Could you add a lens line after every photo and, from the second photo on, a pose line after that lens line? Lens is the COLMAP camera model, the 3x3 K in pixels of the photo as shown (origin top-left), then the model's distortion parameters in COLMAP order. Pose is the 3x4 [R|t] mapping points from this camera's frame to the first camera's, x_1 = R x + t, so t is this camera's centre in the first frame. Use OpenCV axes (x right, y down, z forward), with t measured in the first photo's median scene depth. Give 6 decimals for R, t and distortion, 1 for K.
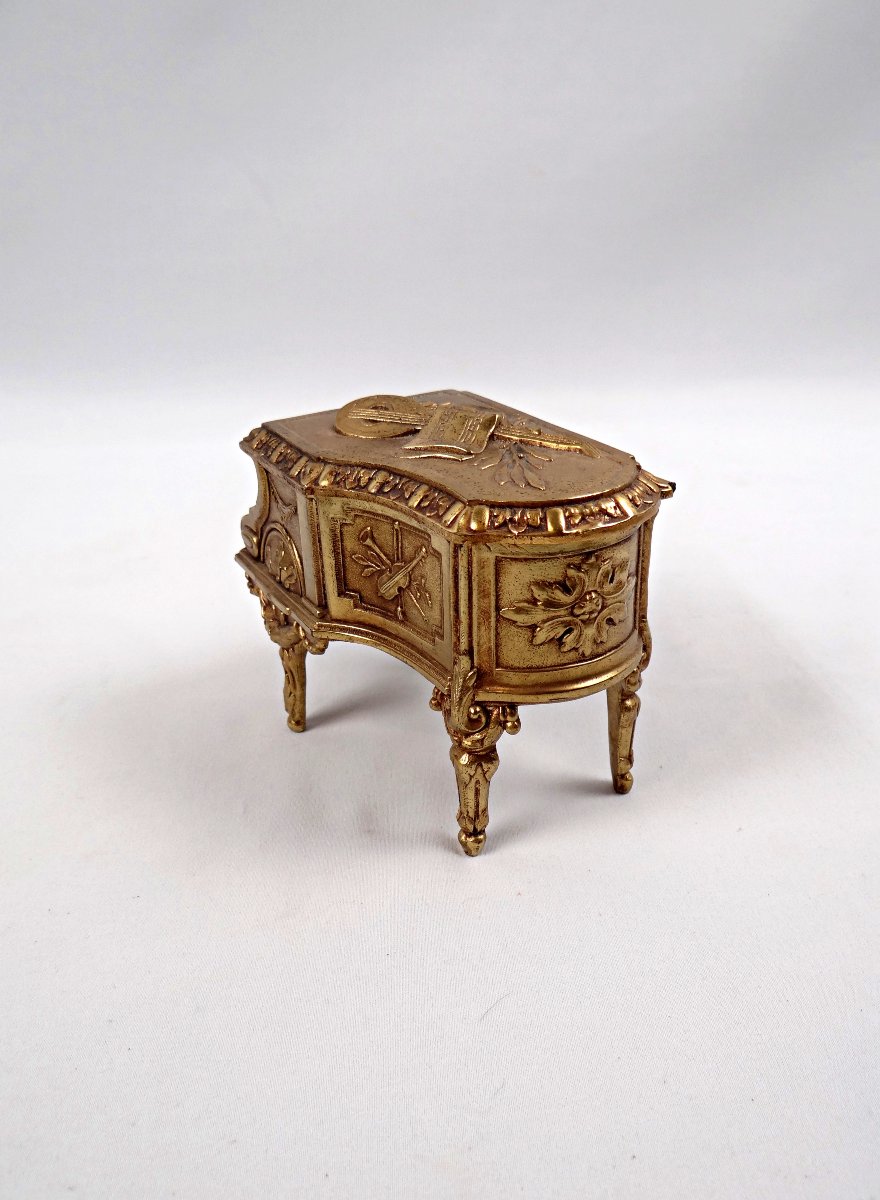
lens RADIAL K [[1003.7, 0, 440.0], [0, 1003.7, 600.0], [0, 0, 1]] dist [0.002532, -0.000481]
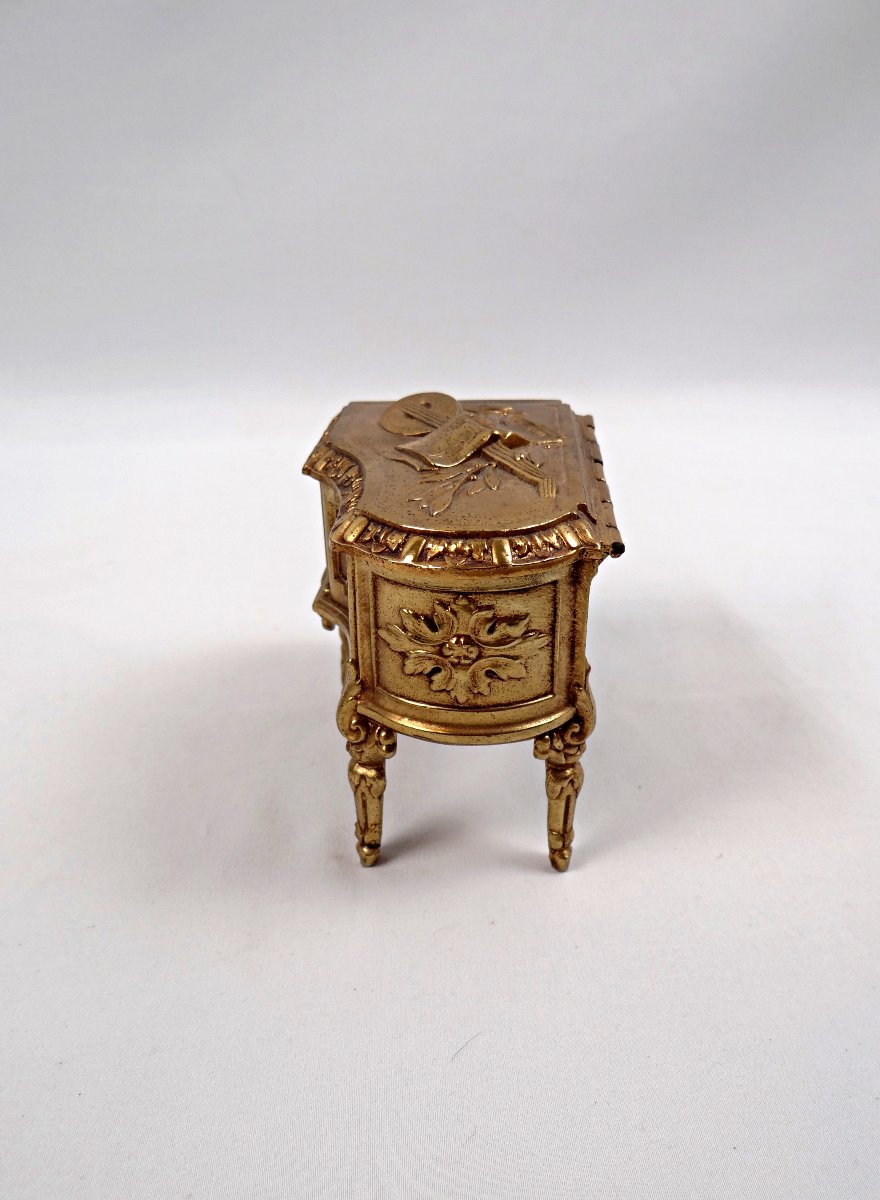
lens RADIAL K [[1003.7, 0, 440.0], [0, 1003.7, 600.0], [0, 0, 1]] dist [0.002532, -0.000481]
pose [[0.828860, 0.254474, -0.498230, 0.526462], [-0.242997, 0.965926, 0.089101, -0.105241], [0.503927, 0.047217, 0.862455, 0.176455]]
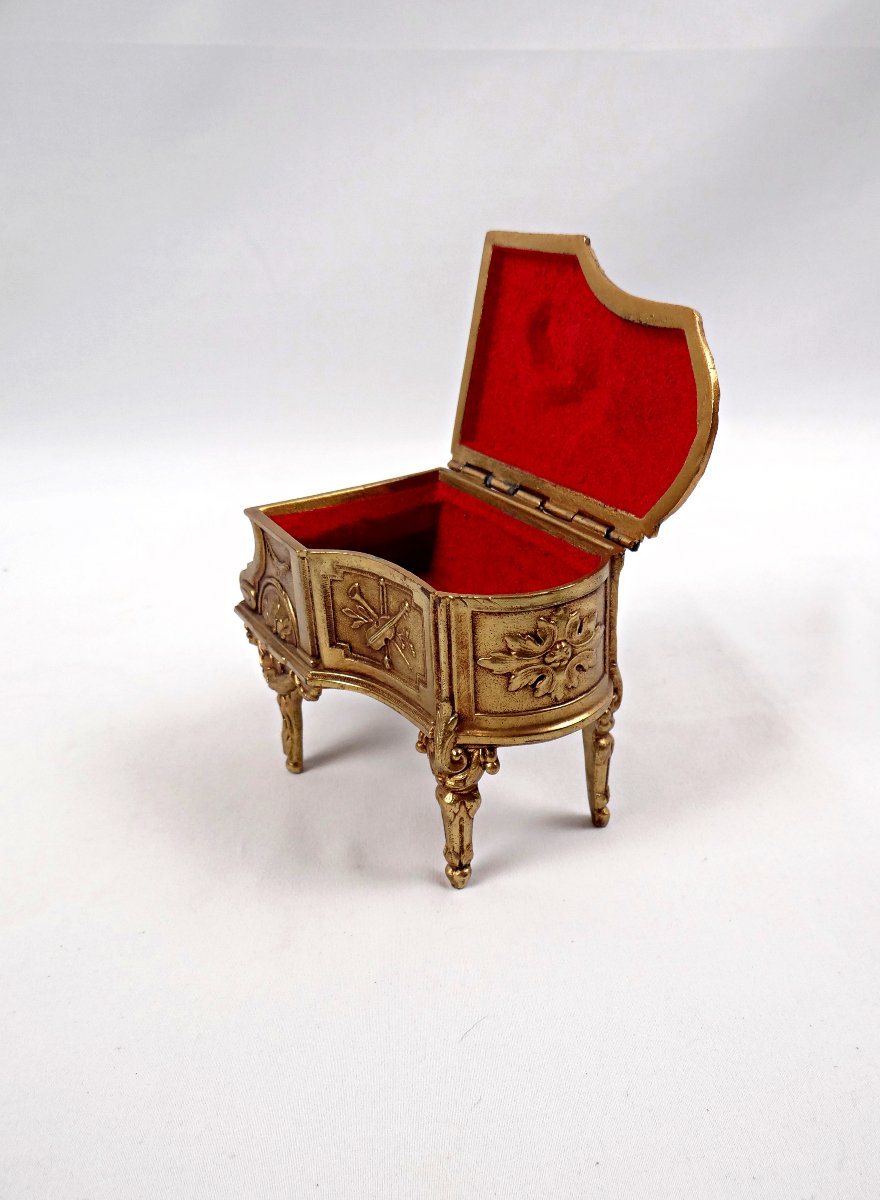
lens RADIAL K [[1003.7, 0, 440.0], [0, 1003.7, 600.0], [0, 0, 1]] dist [0.002532, -0.000481]
pose [[0.999816, -0.018706, -0.004223, 0.022845], [0.018570, 0.999368, -0.030300, -0.020243], [0.004787, 0.030216, 0.999532, -0.077827]]
